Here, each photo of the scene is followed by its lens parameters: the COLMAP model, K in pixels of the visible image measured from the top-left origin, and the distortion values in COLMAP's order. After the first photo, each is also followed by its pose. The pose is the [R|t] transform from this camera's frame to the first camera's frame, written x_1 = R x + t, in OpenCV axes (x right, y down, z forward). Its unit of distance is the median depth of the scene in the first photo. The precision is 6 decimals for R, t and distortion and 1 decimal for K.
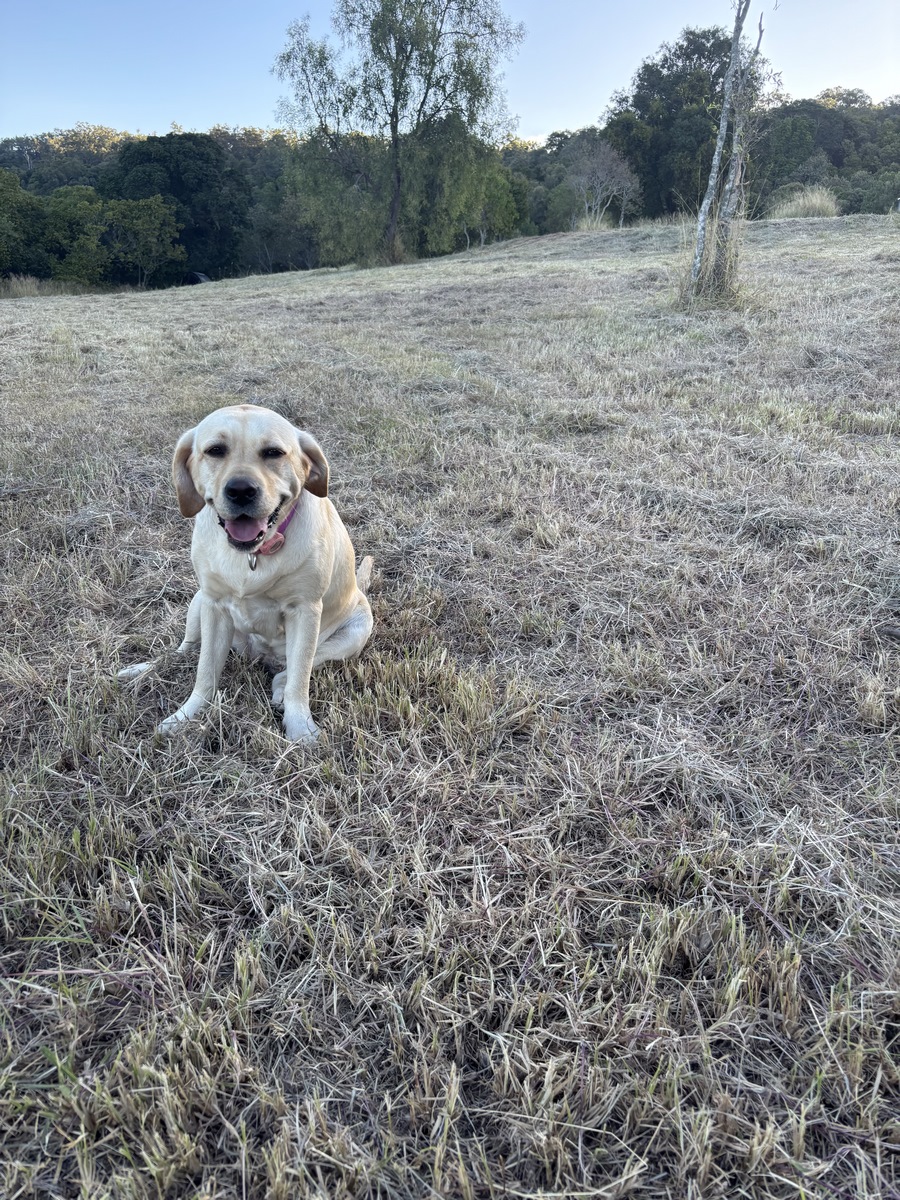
lens RADIAL K [[925.6, 0, 460.6], [0, 925.6, 606.1], [0, 0, 1]] dist [0.063486, -0.061033]
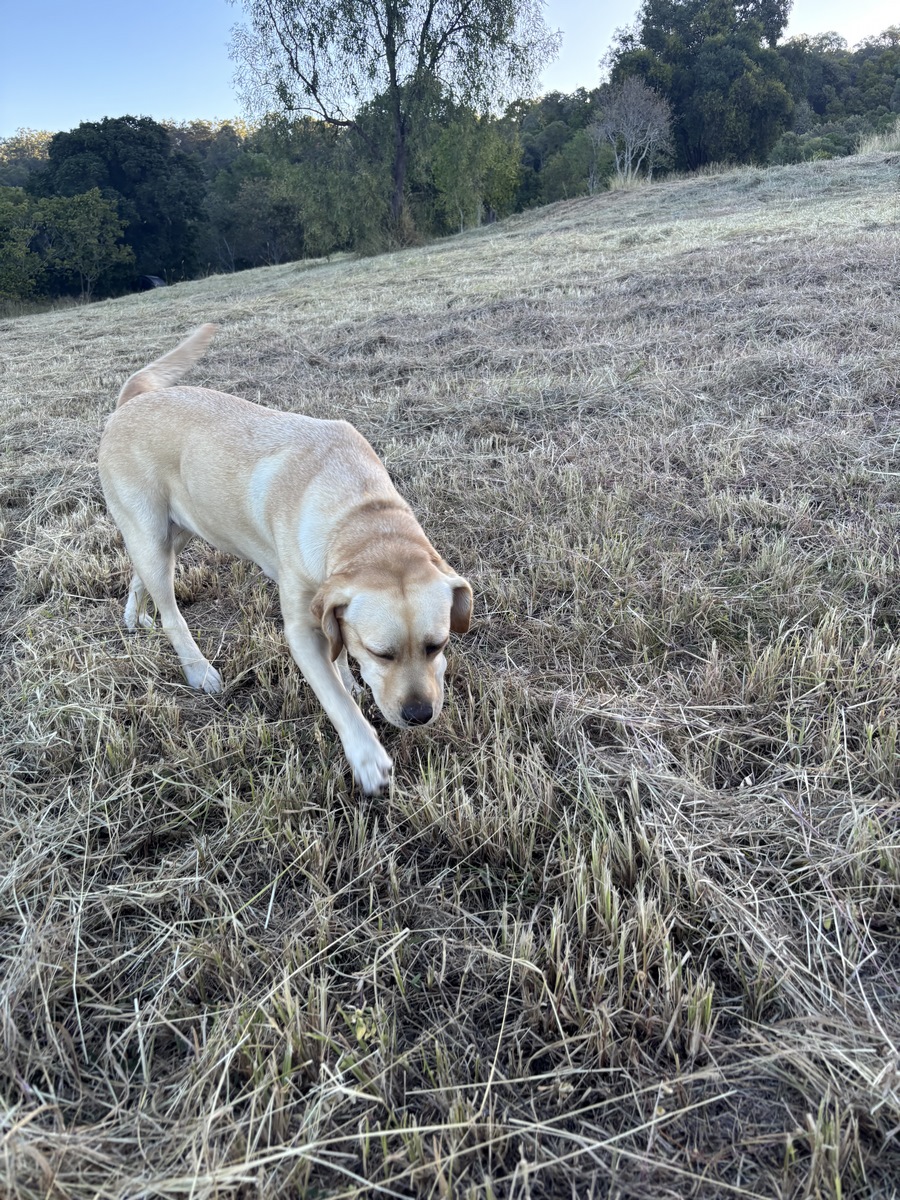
lens RADIAL K [[925.6, 0, 460.6], [0, 925.6, 606.1], [0, 0, 1]] dist [0.063486, -0.061033]
pose [[0.996970, -0.076787, 0.012435, -0.031116], [0.076561, 0.996907, 0.017769, -0.050211], [-0.013761, -0.016763, 0.999765, 0.138205]]
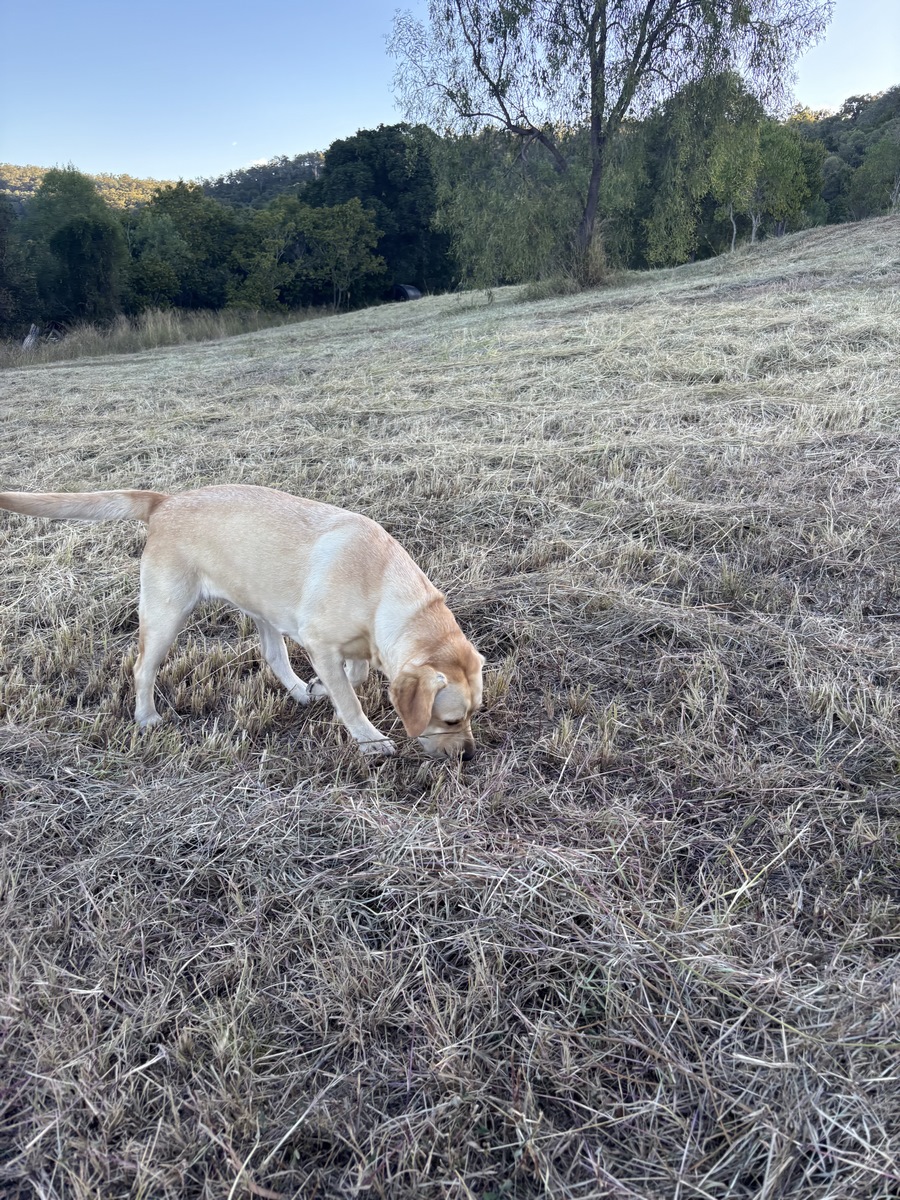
lens RADIAL K [[925.6, 0, 460.6], [0, 925.6, 606.1], [0, 0, 1]] dist [0.063486, -0.061033]
pose [[0.963877, 0.051806, -0.261260, 0.008372], [-0.050144, 0.998657, 0.013026, -0.092424], [0.261584, 0.000545, 0.965181, 0.224965]]
